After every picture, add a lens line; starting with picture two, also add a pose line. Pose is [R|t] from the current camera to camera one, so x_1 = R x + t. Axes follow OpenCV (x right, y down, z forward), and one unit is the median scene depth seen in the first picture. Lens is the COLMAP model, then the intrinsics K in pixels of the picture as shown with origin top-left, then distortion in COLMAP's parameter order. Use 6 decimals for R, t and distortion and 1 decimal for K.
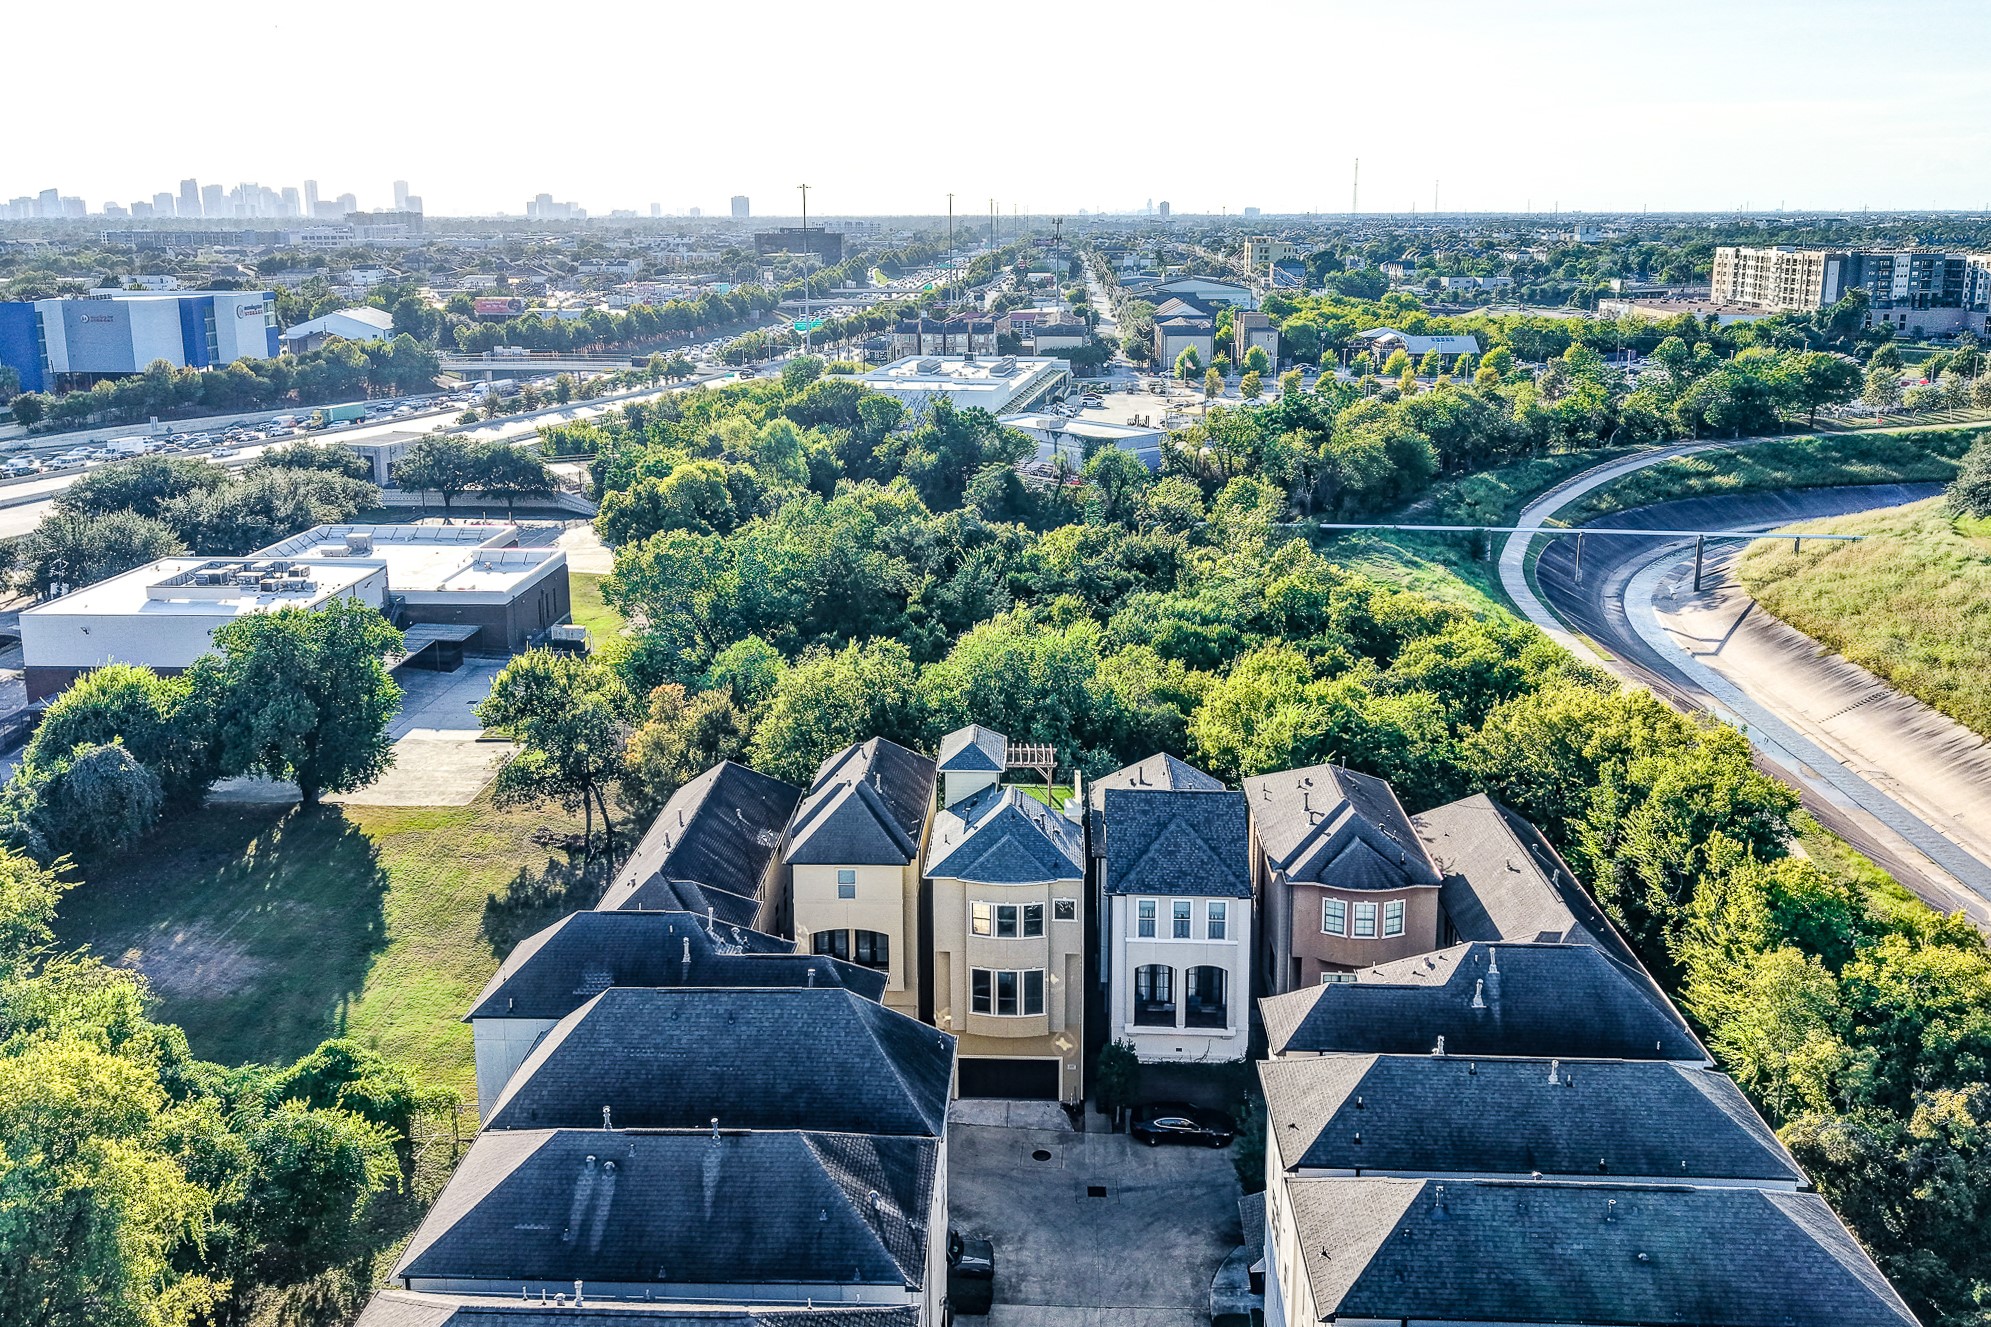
lens RADIAL K [[1640.3, 0, 990.9], [0, 1640.3, 576.4], [0, 0, 1]] dist [0.071912, -0.123266]
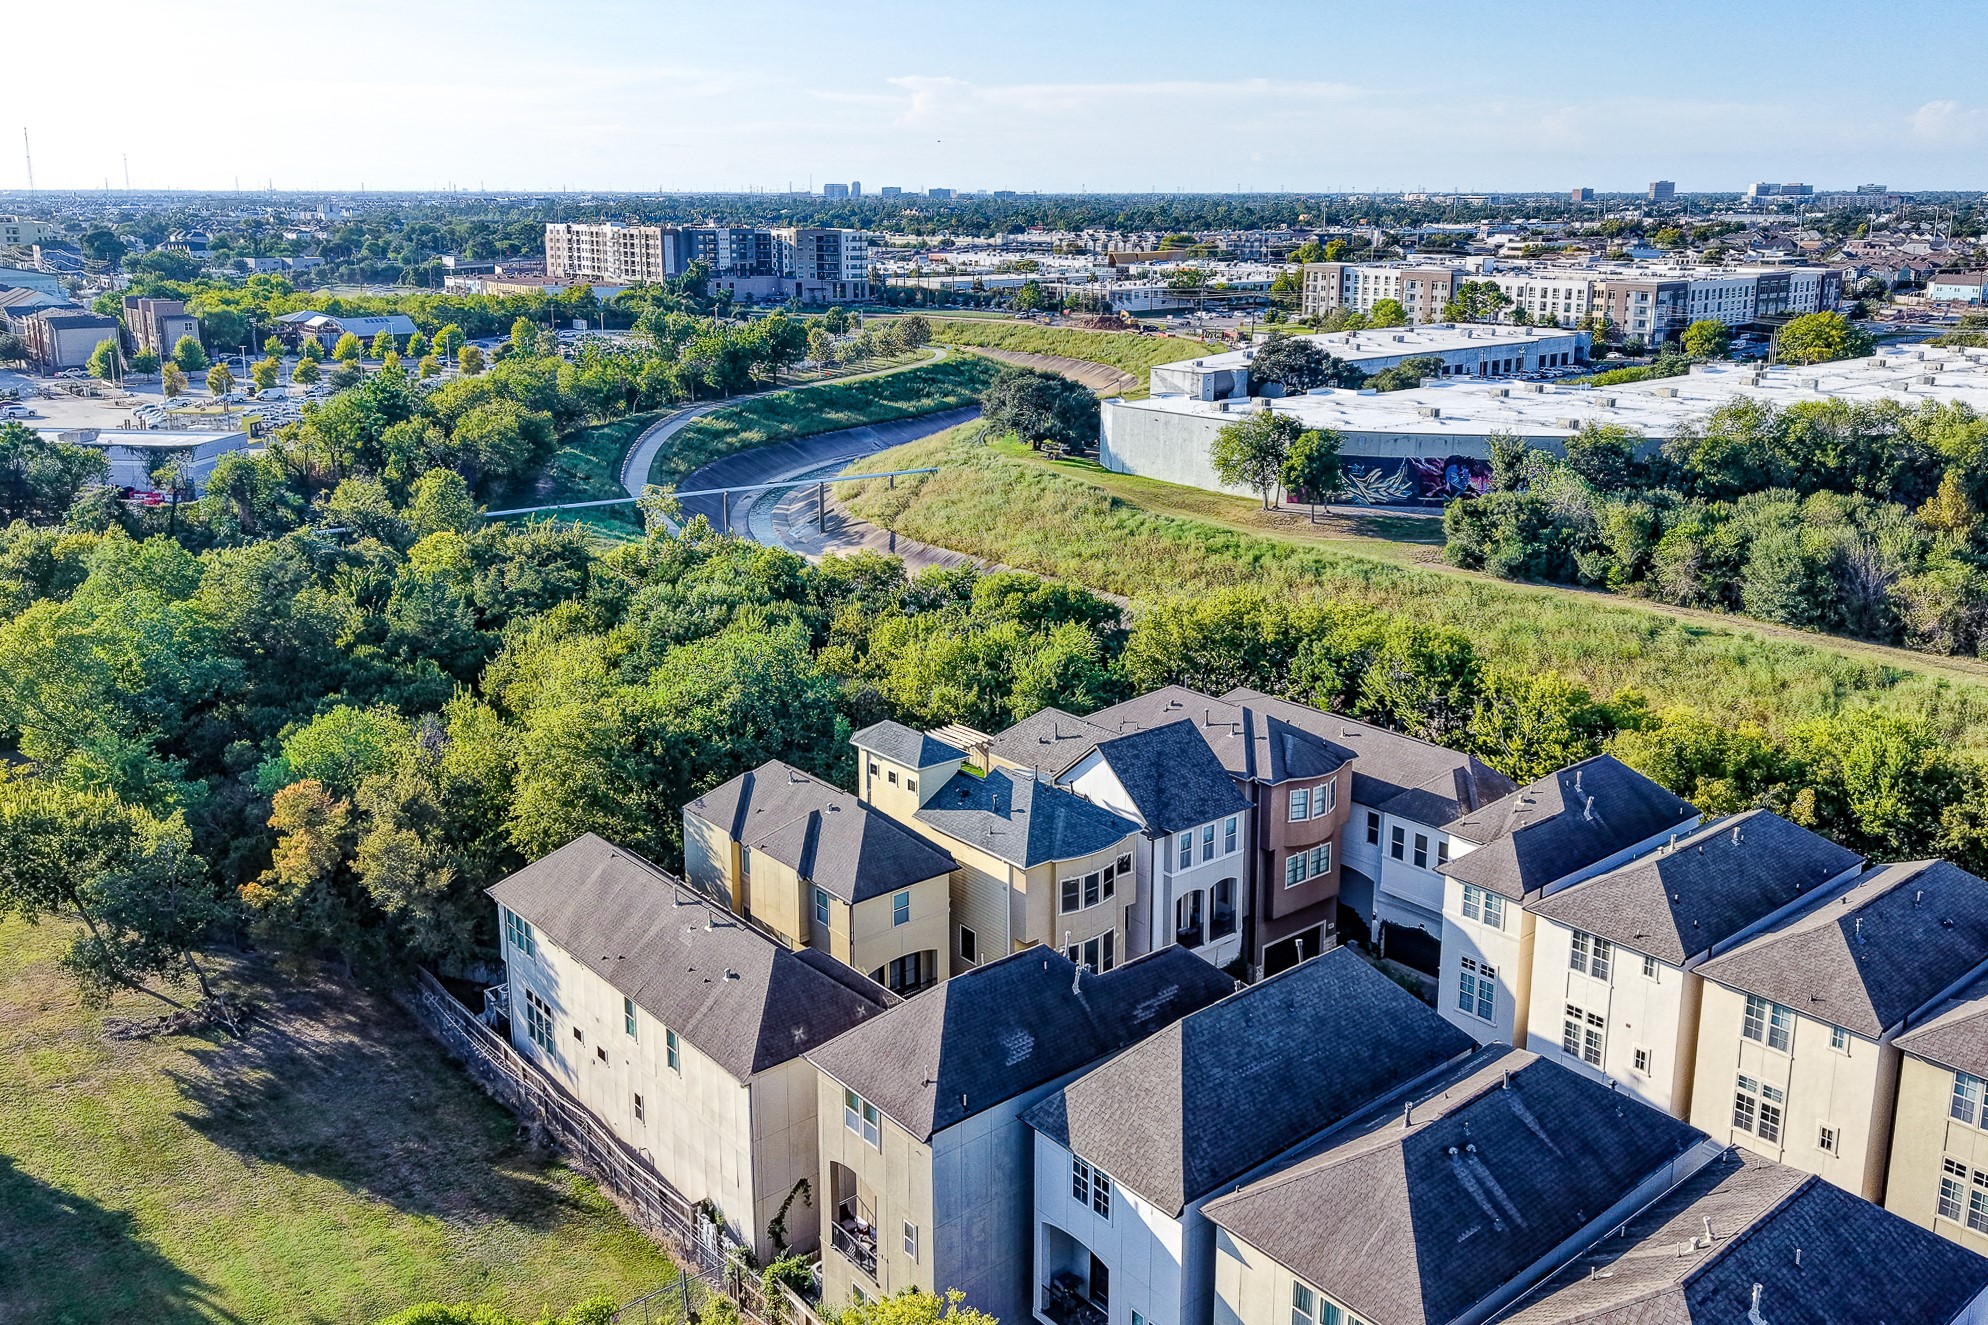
lens RADIAL K [[1680.8, 0, 1001.3], [0, 1680.8, 569.9], [0, 0, 1]] dist [0.011910, 0.009080]
pose [[0.733309, -0.142317, 0.664834, -0.615995], [0.139161, 0.988563, 0.058122, -0.041875], [-0.665502, 0.049897, 0.744727, 0.253726]]
